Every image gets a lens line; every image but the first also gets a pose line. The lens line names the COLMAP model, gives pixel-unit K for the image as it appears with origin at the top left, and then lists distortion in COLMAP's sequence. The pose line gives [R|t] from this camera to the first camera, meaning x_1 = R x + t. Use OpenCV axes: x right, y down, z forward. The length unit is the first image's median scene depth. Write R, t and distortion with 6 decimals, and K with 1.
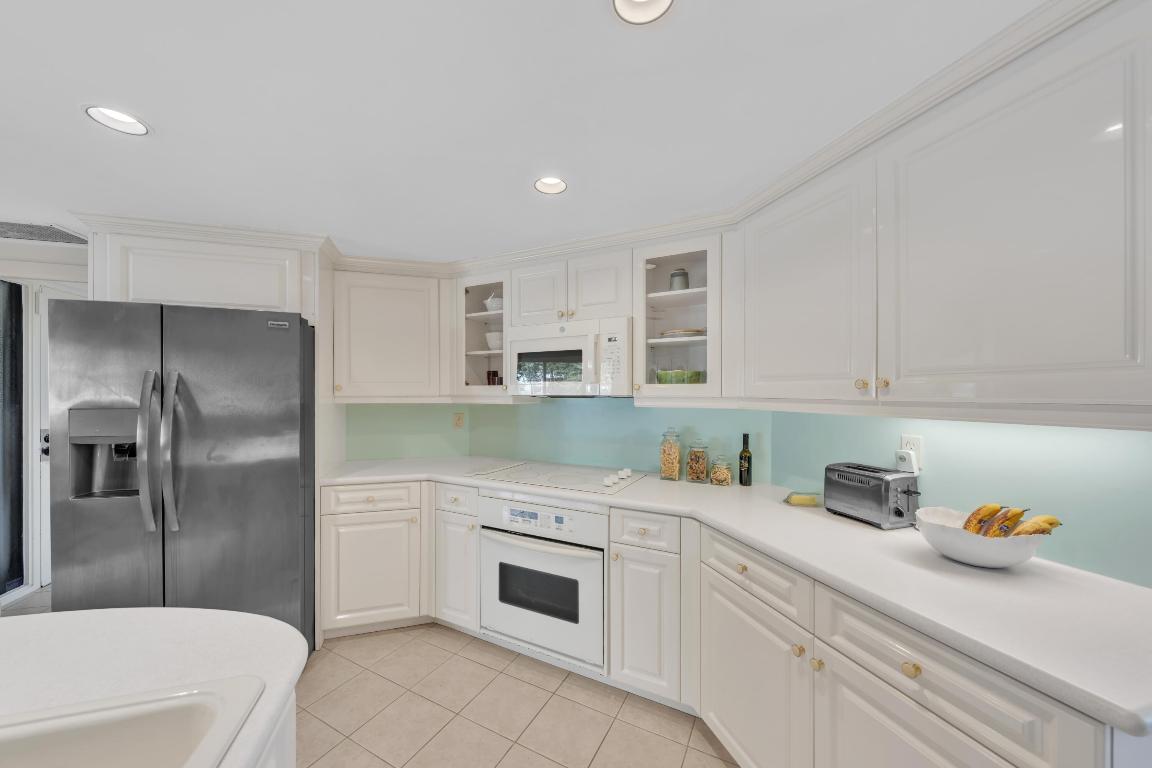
lens RADIAL K [[419.7, 0, 580.6], [0, 419.7, 398.0], [0, 0, 1]] dist [0.001047, 0.000042]
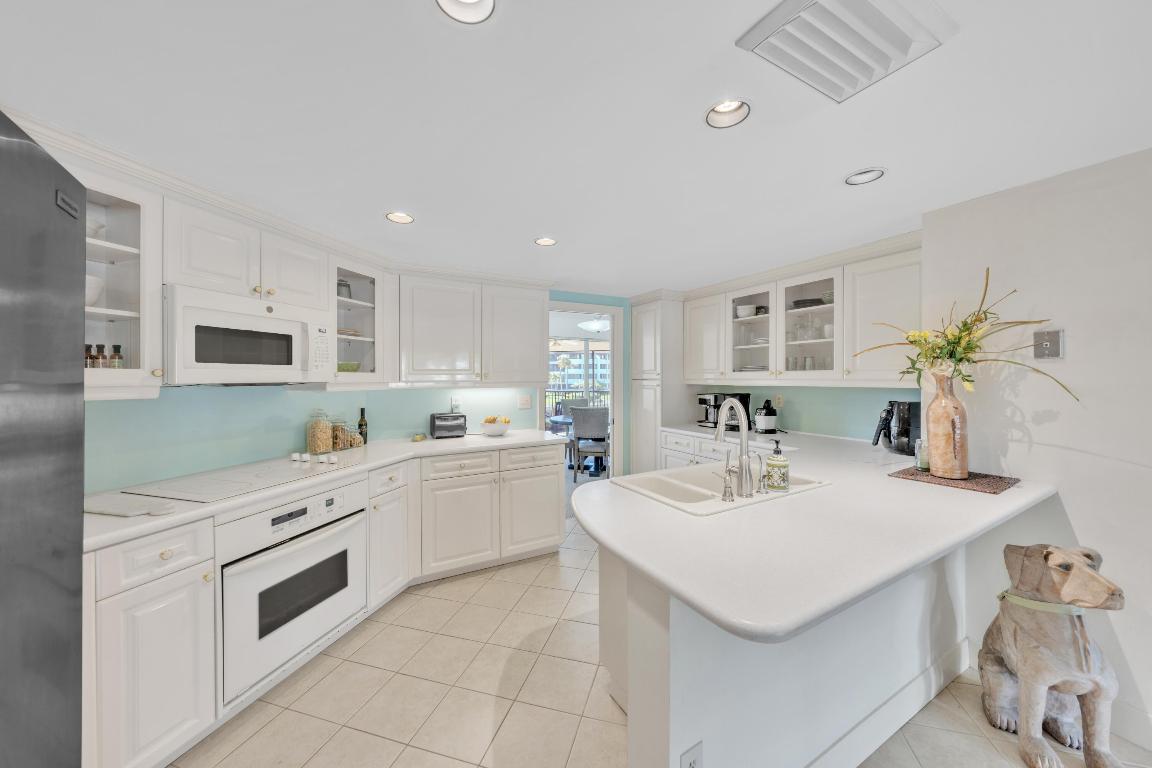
lens RADIAL K [[402.7, 0, 576.9], [0, 402.7, 379.8], [0, 0, 1]] dist [0.001003, 0.000194]
pose [[-0.216198, -0.004328, 0.976340, -1.124751], [0.014090, 0.999872, 0.007552, -0.010925], [-0.976248, 0.015390, -0.216109, 0.598256]]
